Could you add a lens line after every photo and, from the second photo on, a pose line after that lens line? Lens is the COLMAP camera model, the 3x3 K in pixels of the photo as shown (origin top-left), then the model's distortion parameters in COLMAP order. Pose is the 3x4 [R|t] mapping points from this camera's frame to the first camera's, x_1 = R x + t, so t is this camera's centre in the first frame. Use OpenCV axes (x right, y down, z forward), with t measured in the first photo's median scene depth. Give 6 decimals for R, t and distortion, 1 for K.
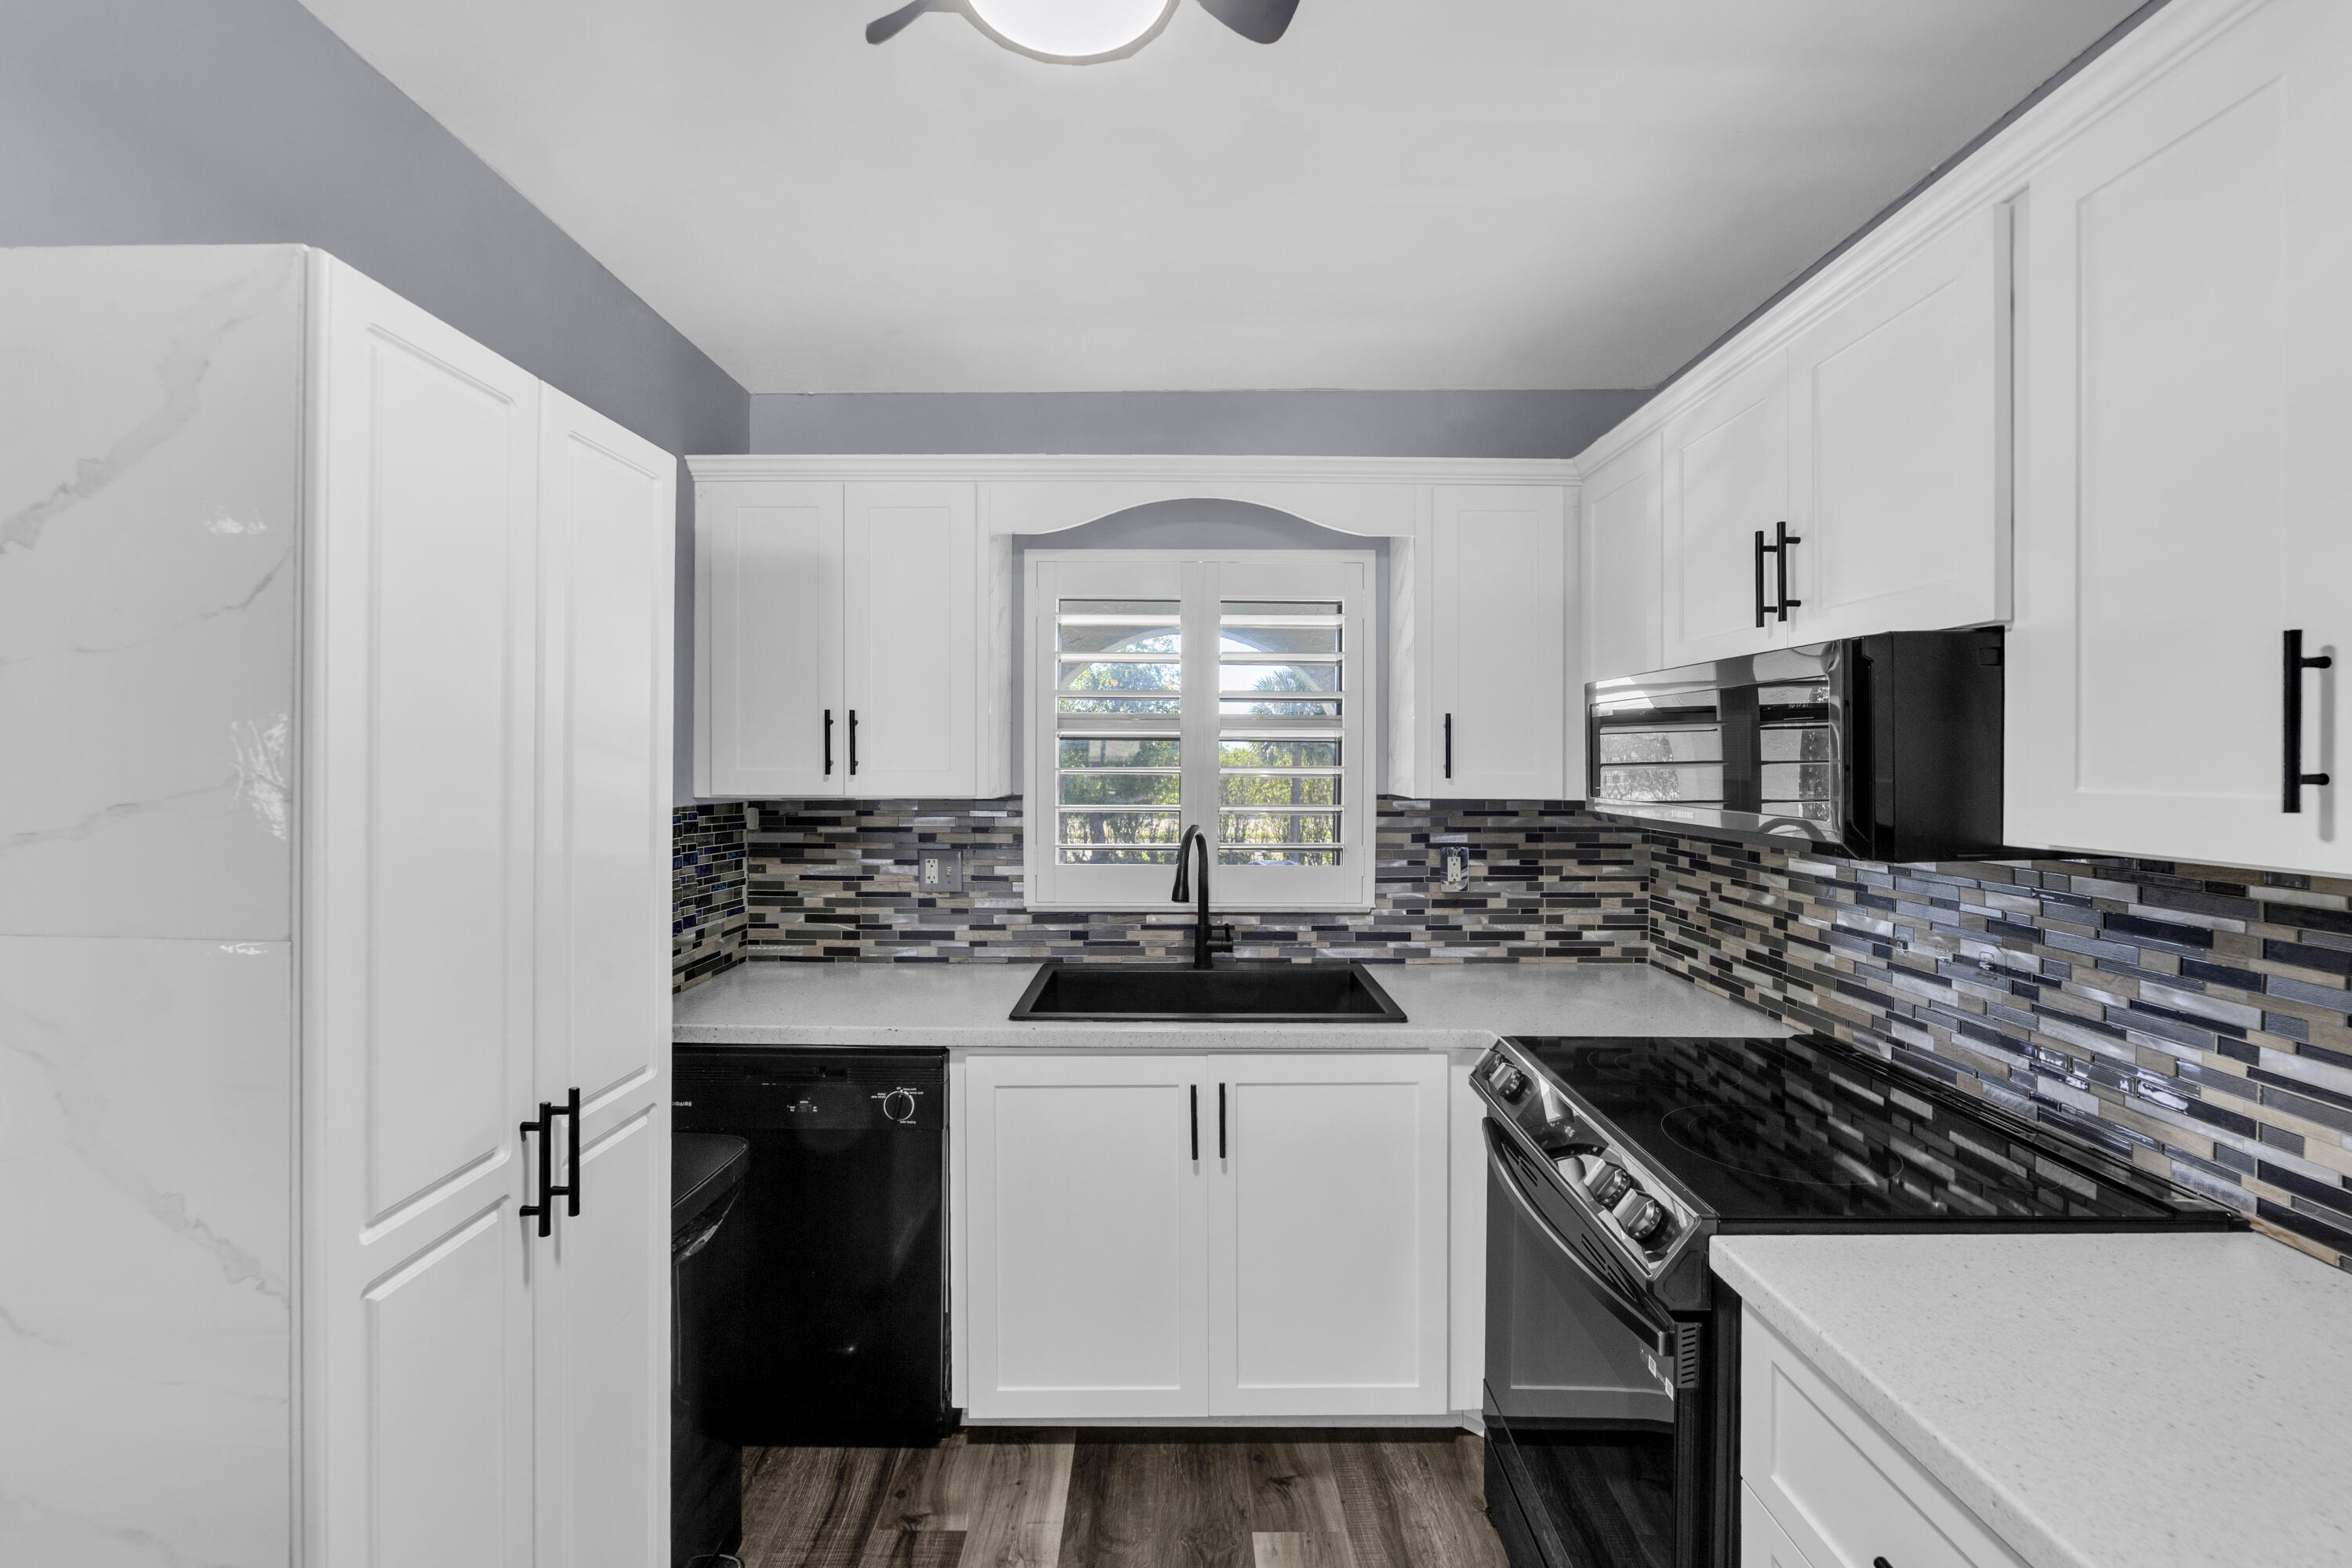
lens RADIAL K [[992.6, 0, 1174.9], [0, 992.6, 757.6], [0, 0, 1]] dist [-0.004379, -0.000523]
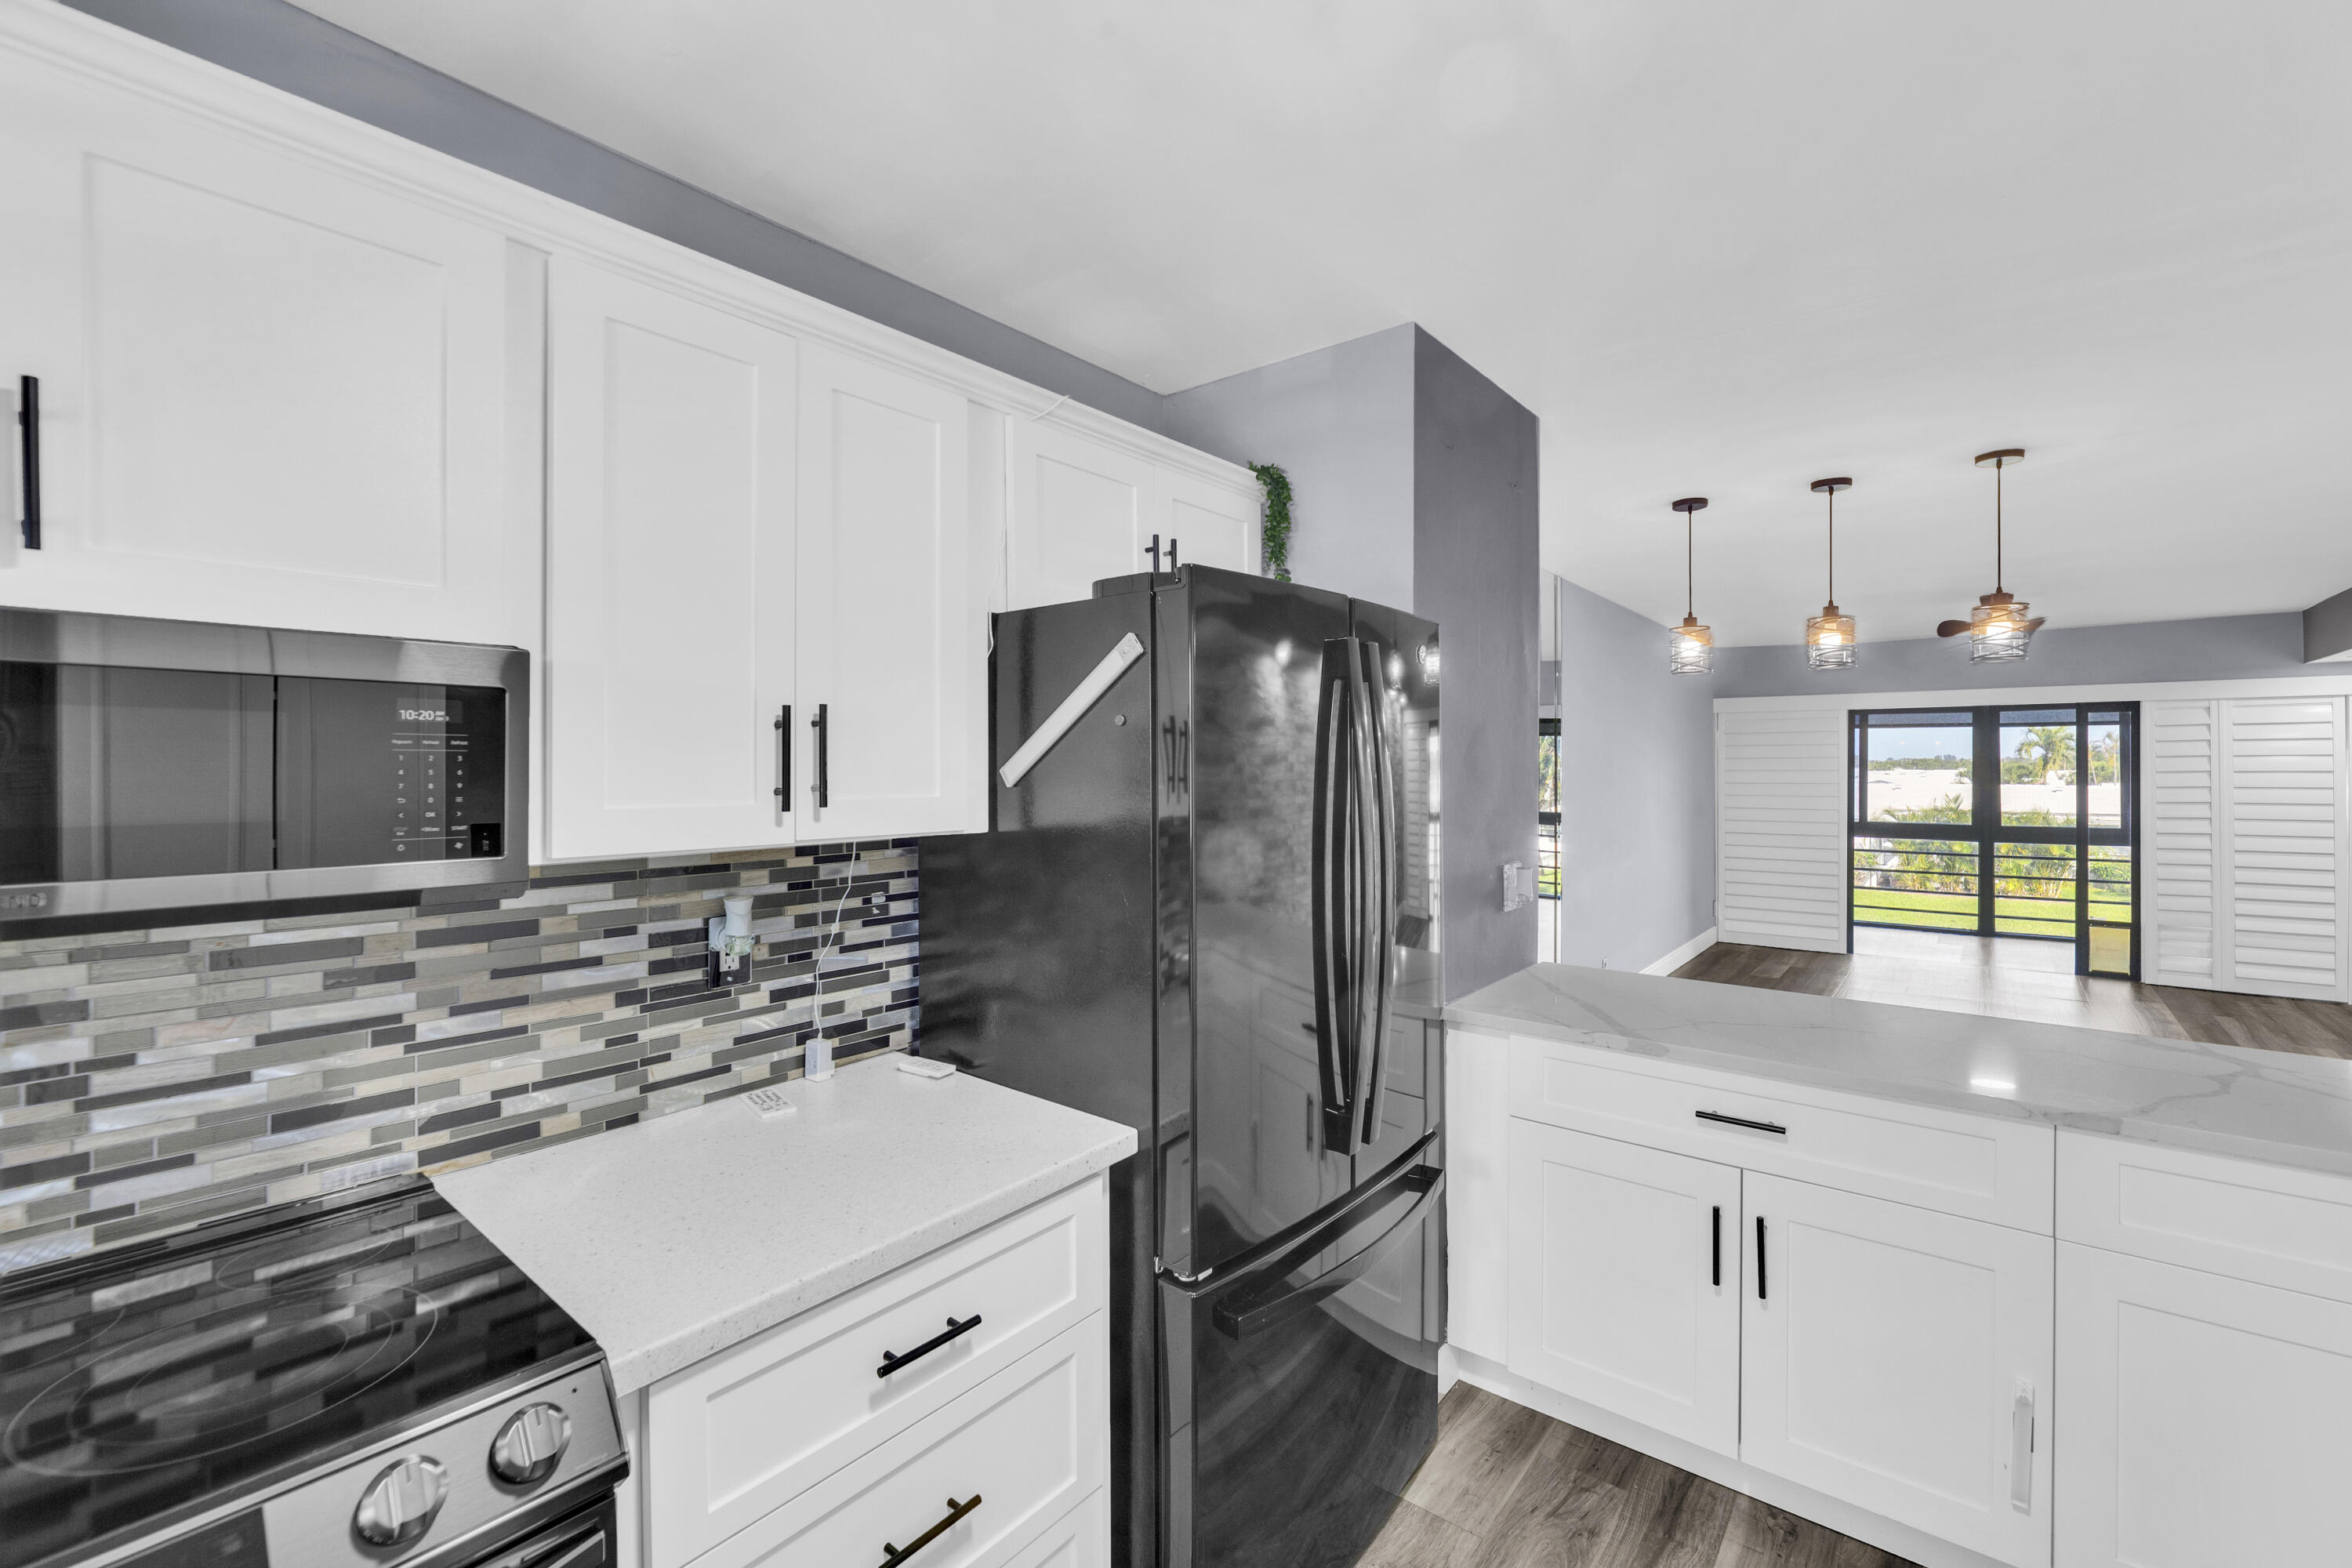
lens RADIAL K [[996.5, 0, 1167.5], [0, 996.5, 770.7], [0, 0, 1]] dist [-0.008661, 0.001525]
pose [[-0.769688, -0.001893, 0.638417, -0.159639], [-0.000716, 0.999998, 0.002102, -0.005522], [-0.638420, 0.001161, -0.769688, 0.620714]]
